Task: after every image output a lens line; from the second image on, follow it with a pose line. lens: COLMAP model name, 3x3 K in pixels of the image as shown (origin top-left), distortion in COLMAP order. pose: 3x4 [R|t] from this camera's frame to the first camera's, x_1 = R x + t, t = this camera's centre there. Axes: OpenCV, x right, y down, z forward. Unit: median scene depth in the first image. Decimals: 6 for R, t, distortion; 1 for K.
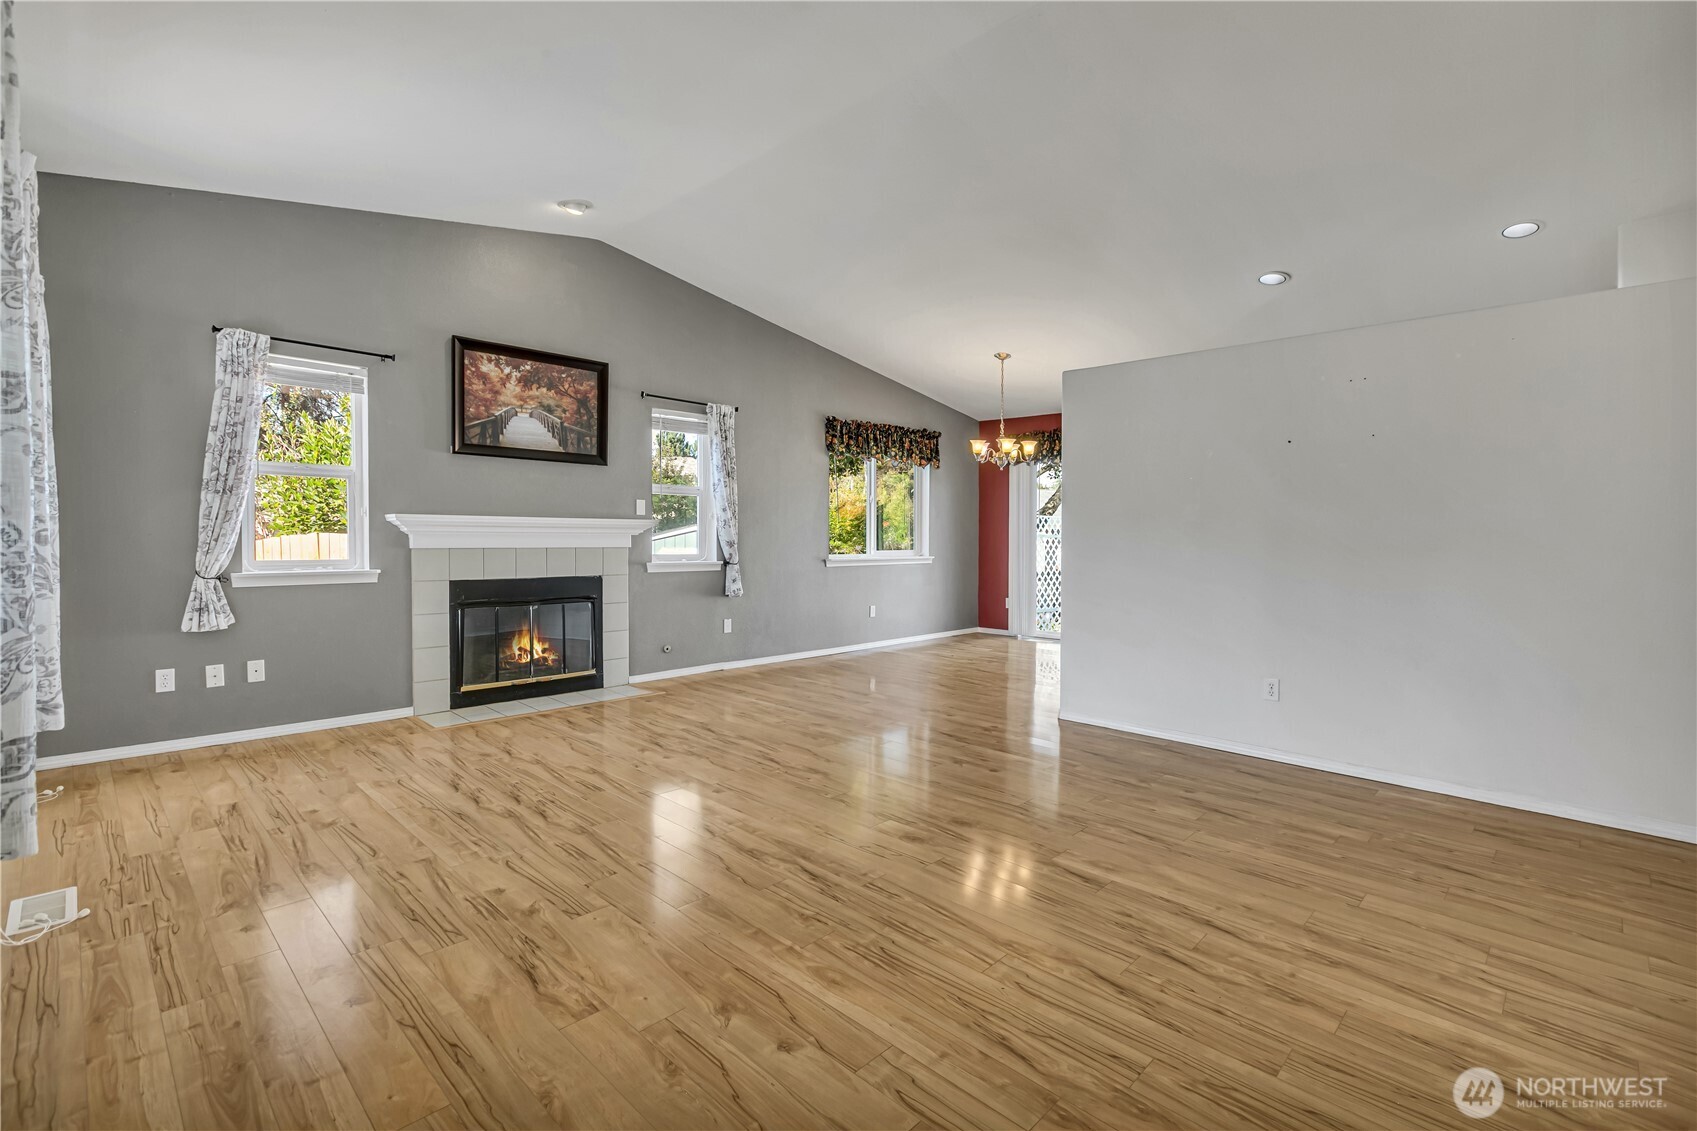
lens RADIAL K [[789.7, 0, 855.3], [0, 789.7, 527.1], [0, 0, 1]] dist [-0.002668, 0.000041]
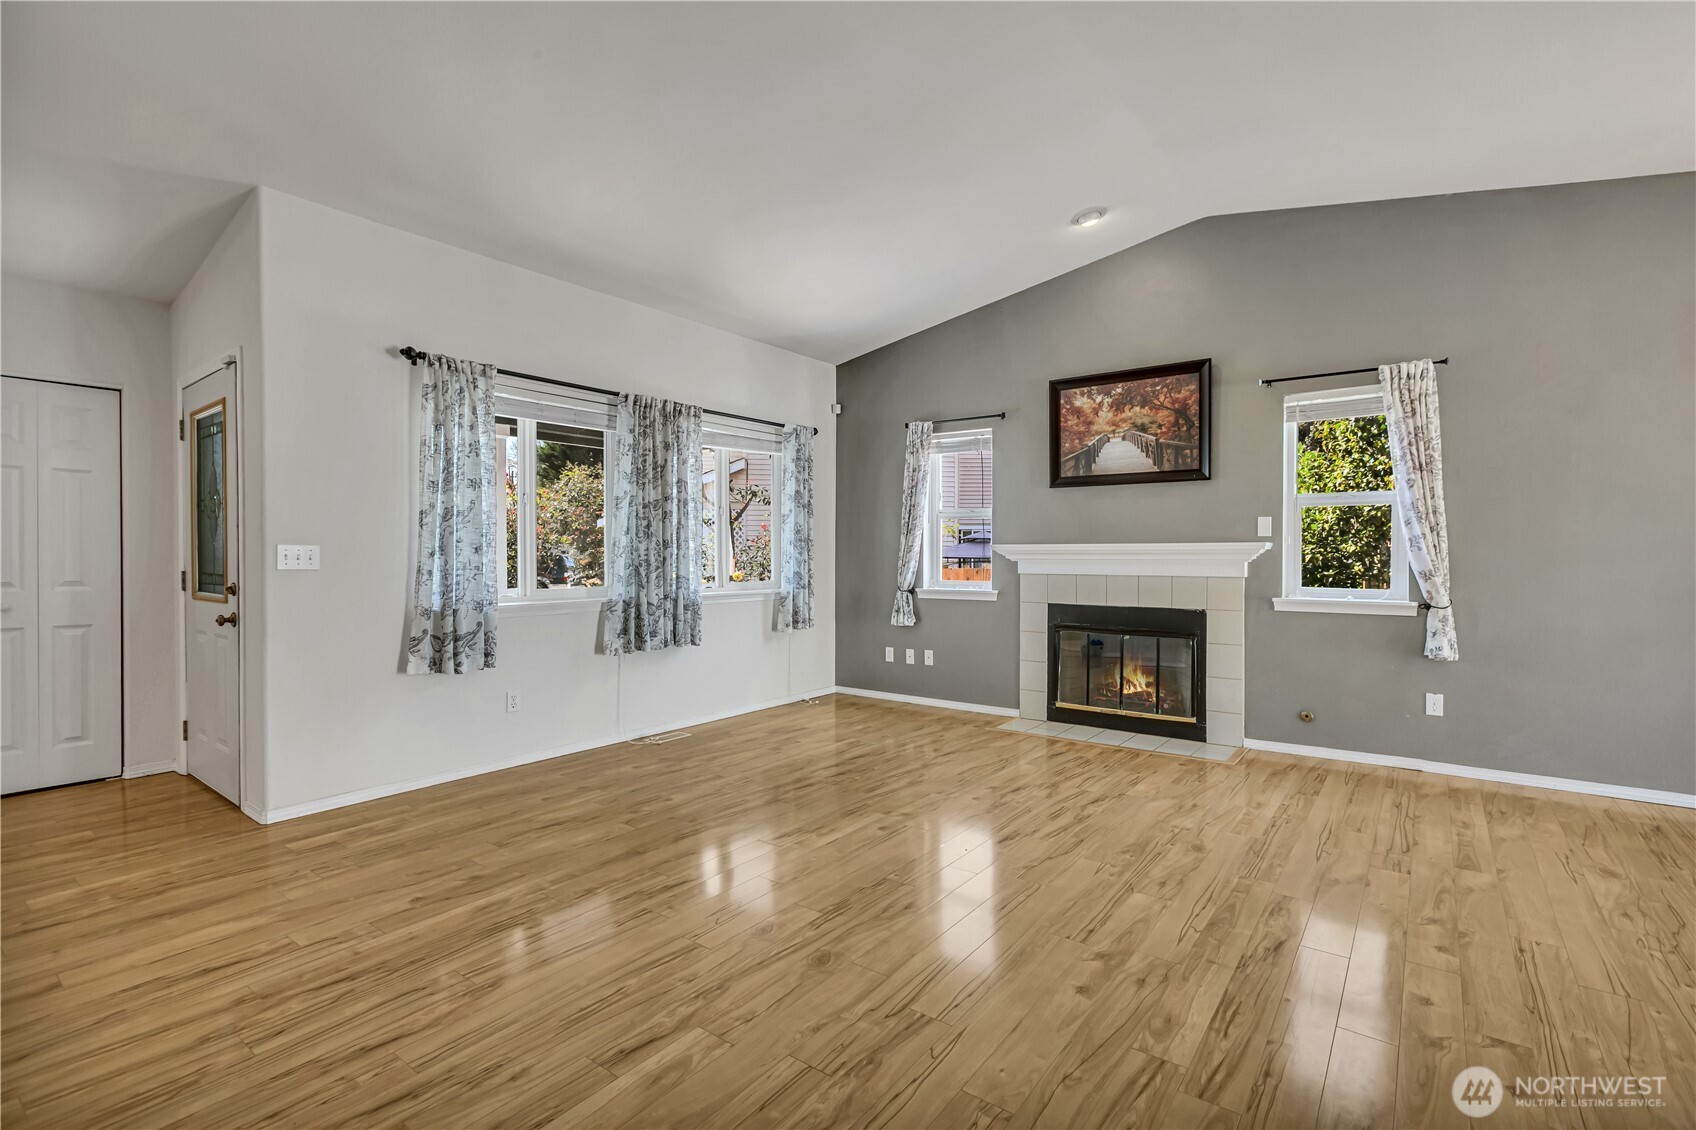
lens RADIAL K [[759.8, 0, 819.9], [0, 759.8, 554.4], [0, 0, 1]] dist [0.000848, -0.000199]
pose [[0.104963, -0.010837, -0.994417, 0.612149], [0.011341, 0.999889, -0.009700, 0.006849], [0.994411, -0.010259, 0.105074, 0.682857]]
